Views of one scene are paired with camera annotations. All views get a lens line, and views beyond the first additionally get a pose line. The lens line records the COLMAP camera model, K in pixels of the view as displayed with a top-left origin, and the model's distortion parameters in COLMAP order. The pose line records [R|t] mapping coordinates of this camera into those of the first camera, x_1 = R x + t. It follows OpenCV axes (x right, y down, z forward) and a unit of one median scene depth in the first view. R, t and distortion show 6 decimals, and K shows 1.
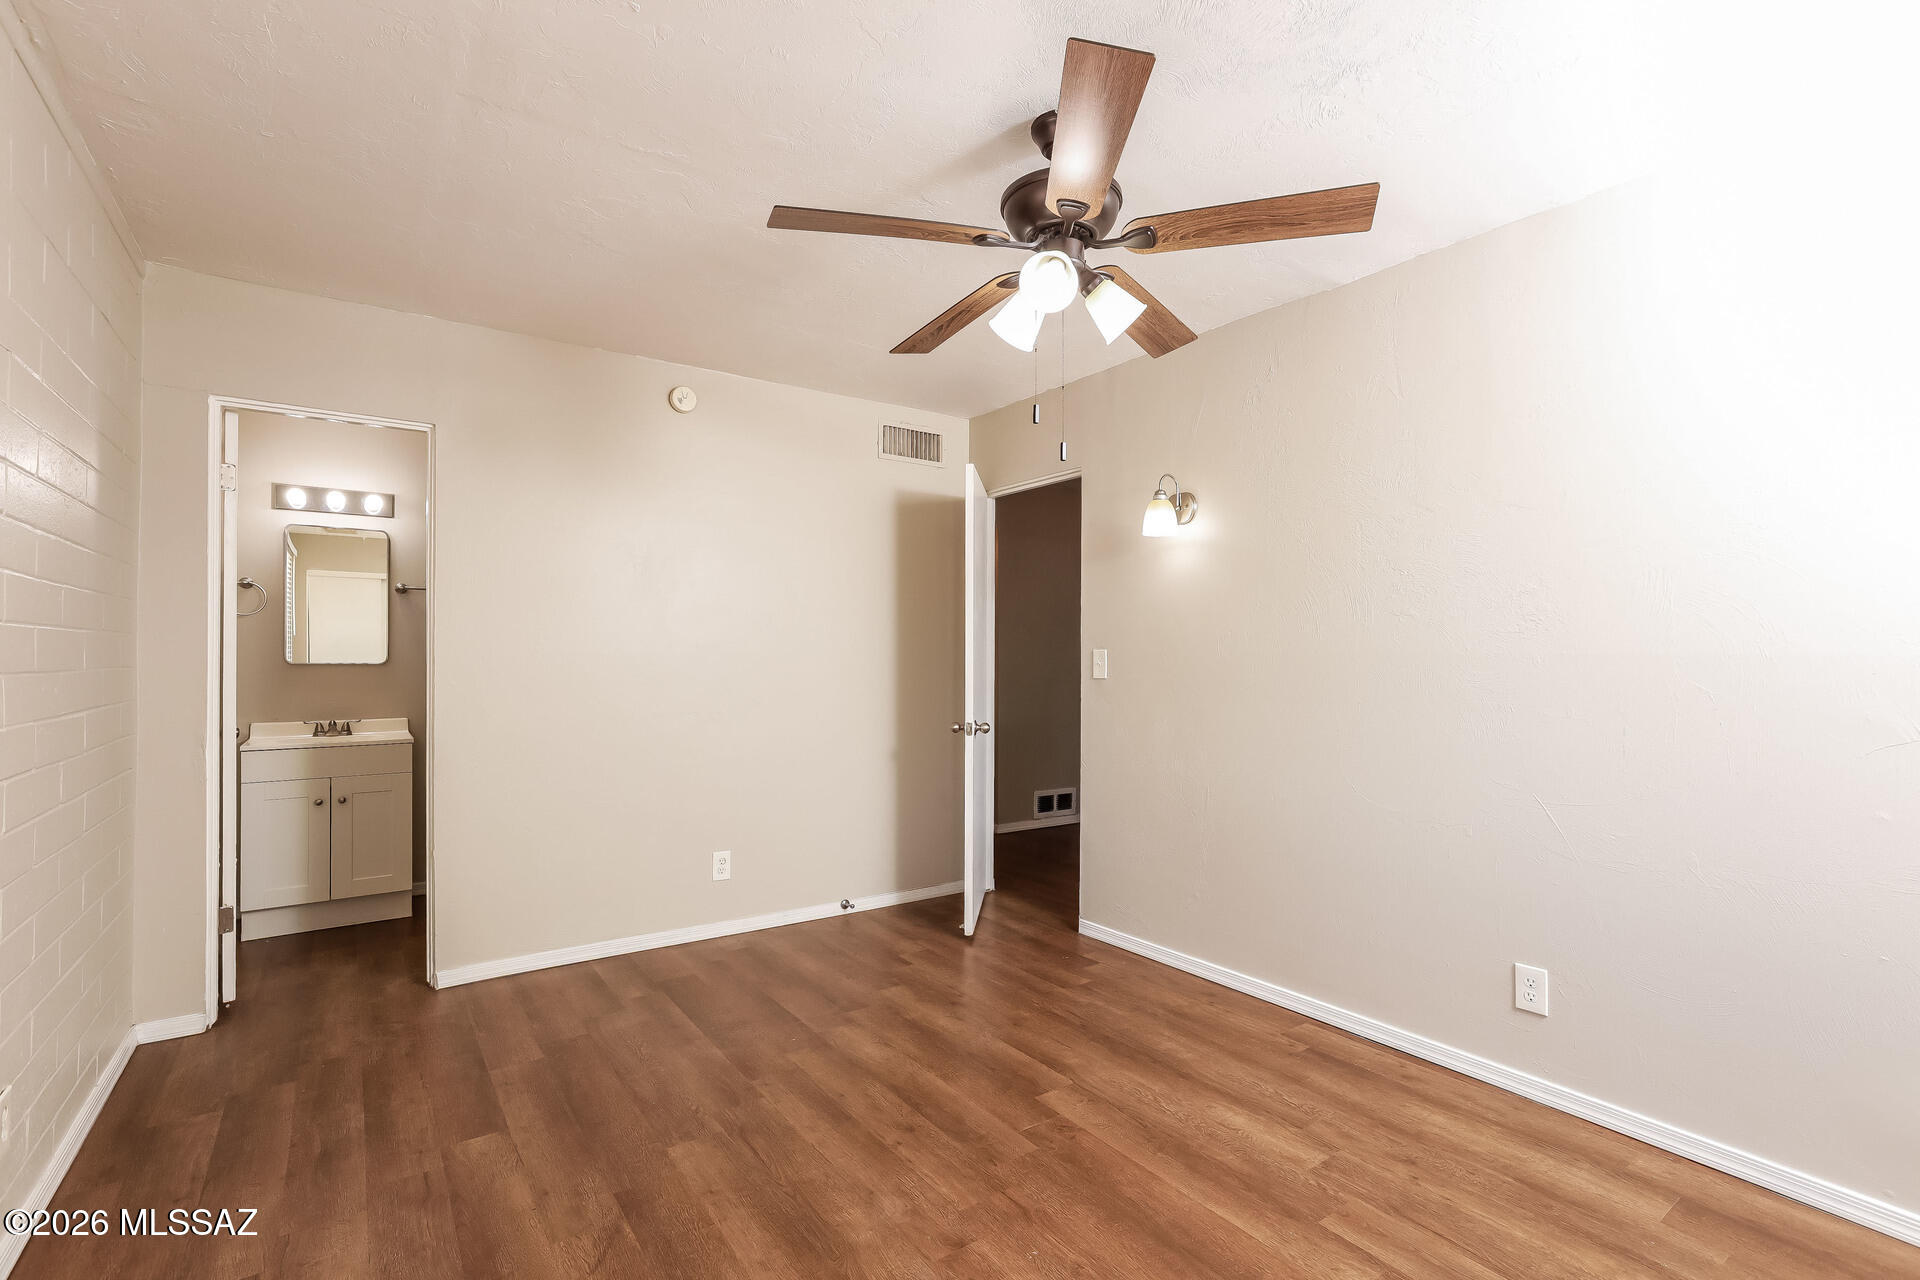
lens RADIAL K [[898.1, 0, 958.2], [0, 898.1, 649.6], [0, 0, 1]] dist [-0.030365, 0.001610]
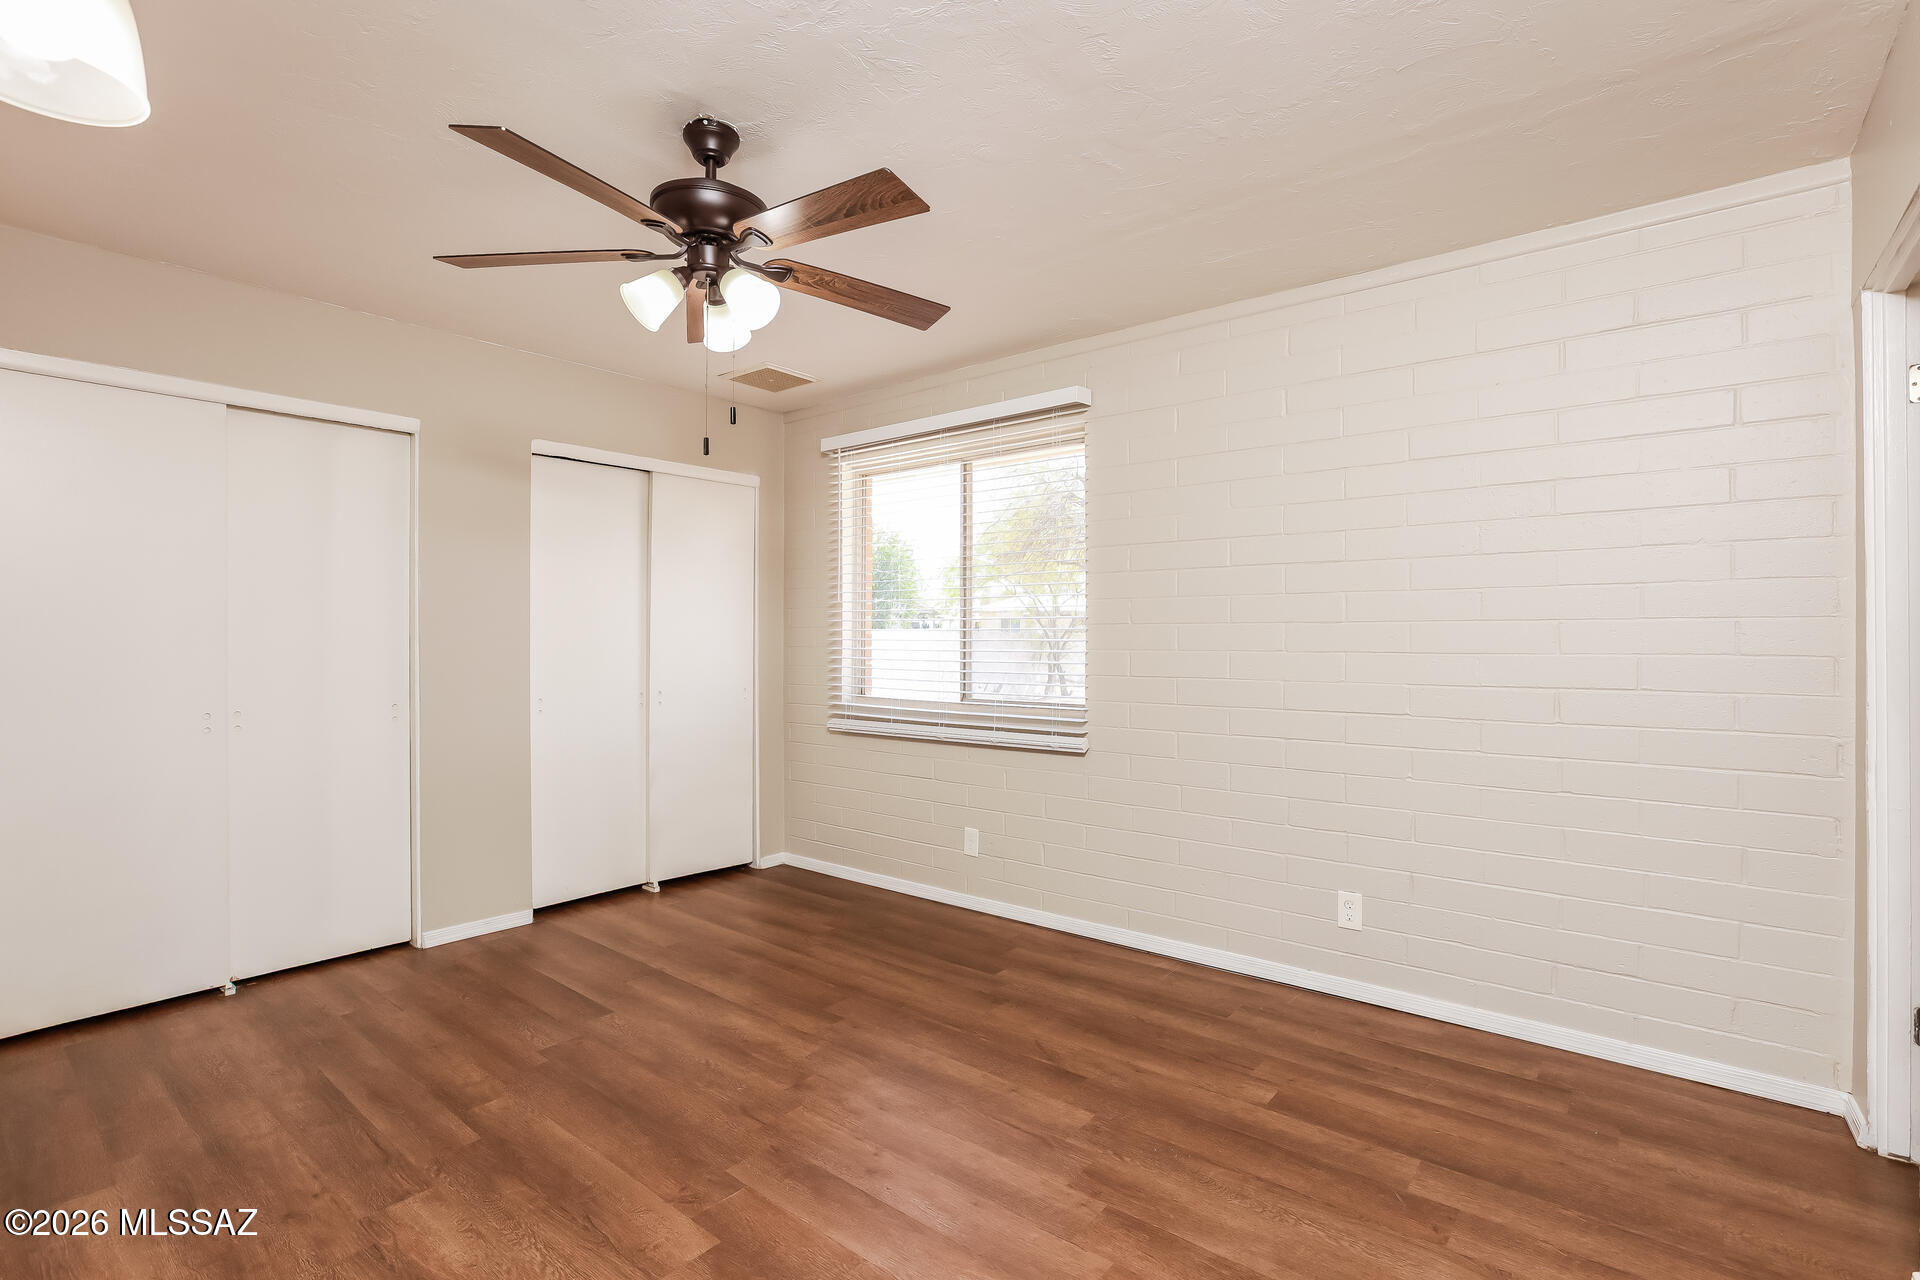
lens RADIAL K [[898.1, 0, 954.2], [0, 898.1, 637.9], [0, 0, 1]] dist [-0.030365, 0.001610]
pose [[-0.967152, -0.004317, -0.254163, 0.093664], [-0.002273, 0.999963, -0.008336, 0.013857], [0.254189, -0.007485, -0.967126, 1.892998]]
